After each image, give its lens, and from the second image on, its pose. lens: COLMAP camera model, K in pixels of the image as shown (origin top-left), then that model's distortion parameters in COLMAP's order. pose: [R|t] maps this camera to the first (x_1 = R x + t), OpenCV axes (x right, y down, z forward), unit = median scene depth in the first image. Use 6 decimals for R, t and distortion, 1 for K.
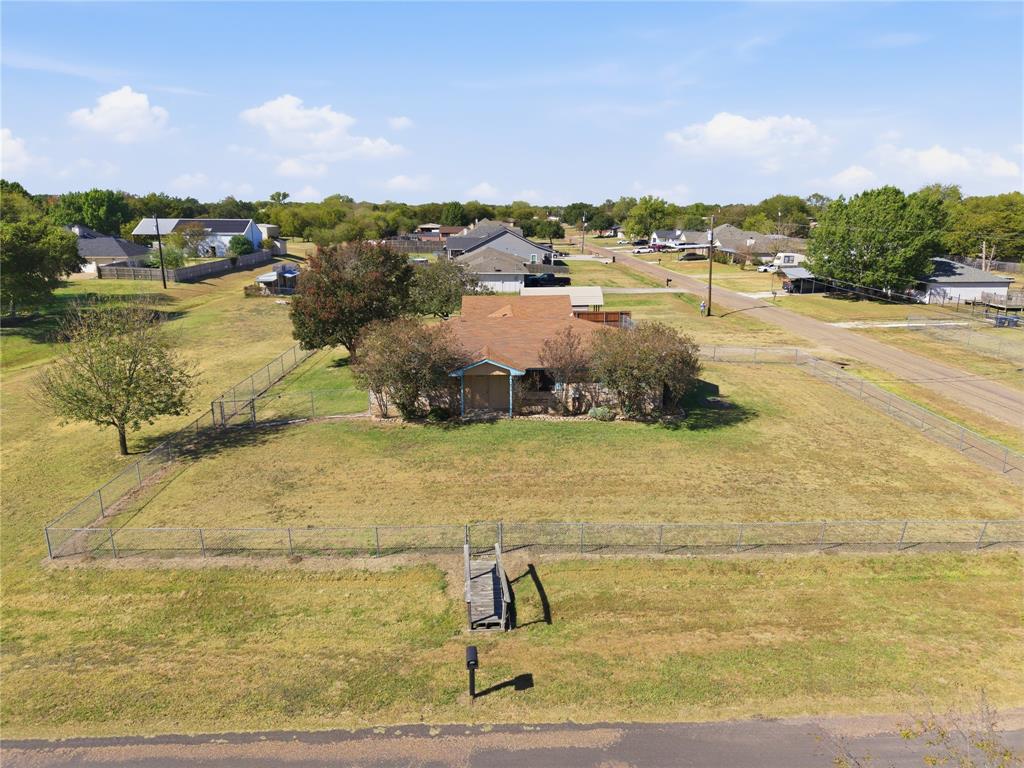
lens RADIAL K [[684.5, 0, 512.0], [0, 684.5, 384.0], [0, 0, 1]] dist [0.045498, -0.071808]
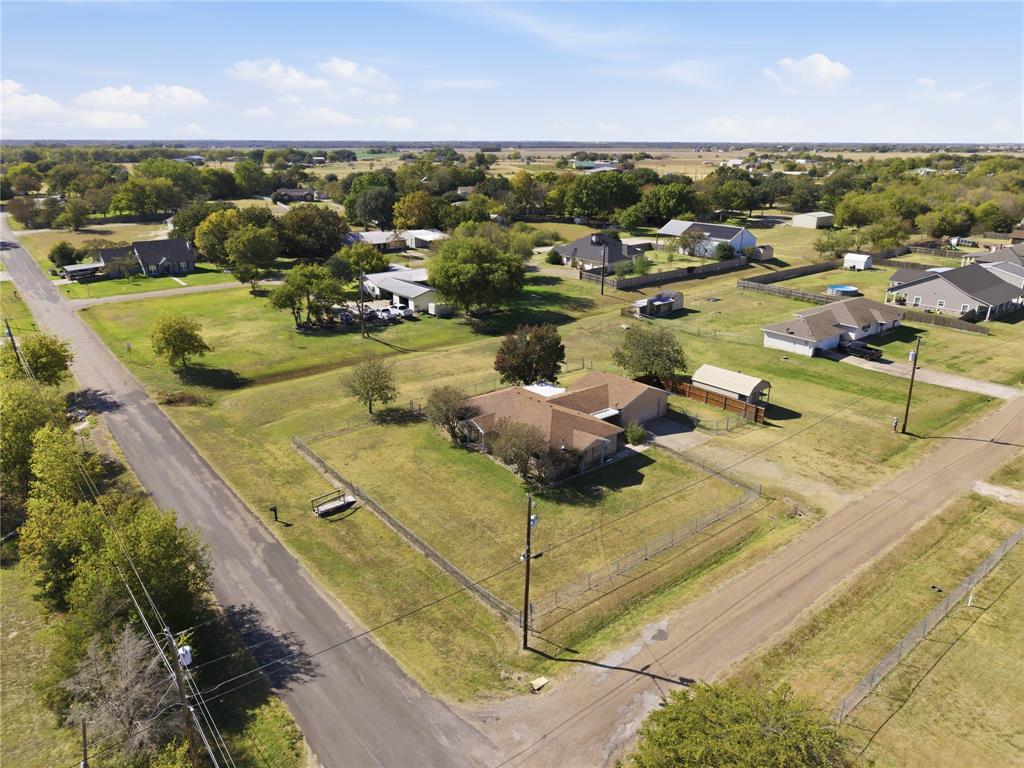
lens RADIAL K [[684.5, 0, 512.0], [0, 684.5, 384.0], [0, 0, 1]] dist [0.045498, -0.071808]
pose [[0.603687, 0.264355, -0.752116, 1.693678], [-0.198252, 0.963565, 0.179548, -0.585607], [0.772178, 0.040718, 0.634101, -0.169959]]
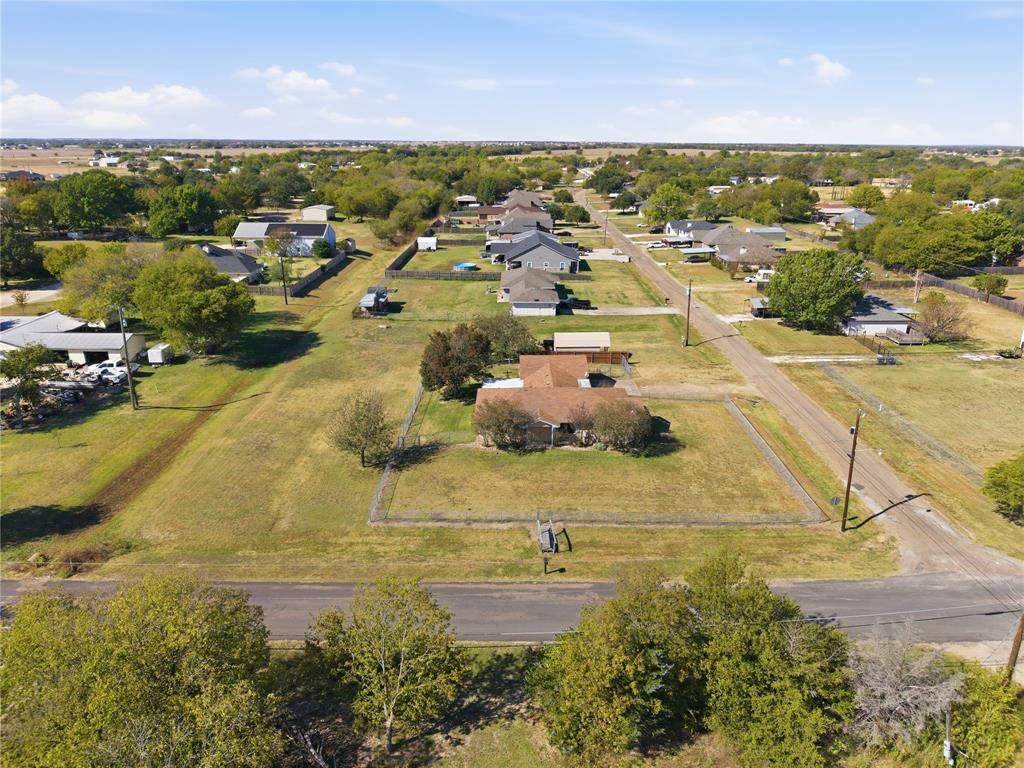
lens RADIAL K [[684.5, 0, 512.0], [0, 684.5, 384.0], [0, 0, 1]] dist [0.045498, -0.071808]
pose [[0.999331, 0.013665, -0.033919, -0.062747], [-0.010543, 0.995834, 0.090573, -0.363982], [0.035015, -0.090154, 0.995312, -1.083663]]
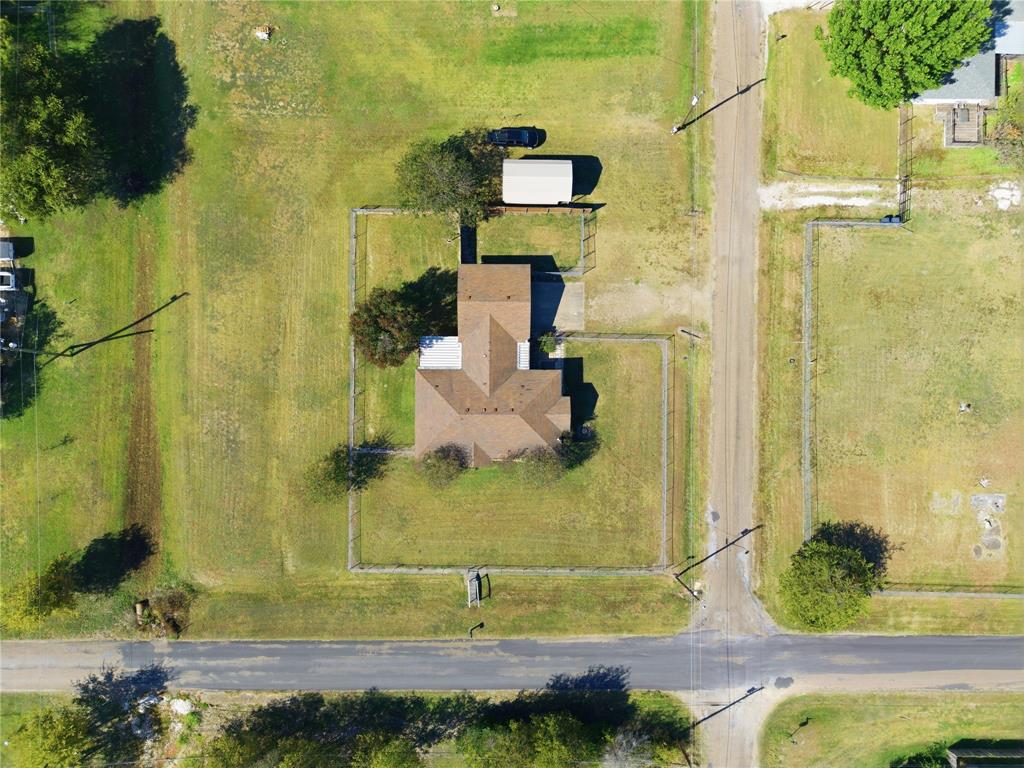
lens RADIAL K [[684.5, 0, 512.0], [0, 684.5, 384.0], [0, 0, 1]] dist [0.045498, -0.071808]
pose [[0.998940, 0.038271, 0.025570, 0.023236], [-0.033985, 0.238624, 0.970517, -2.646251], [0.031041, -0.970358, 0.239672, 0.848124]]
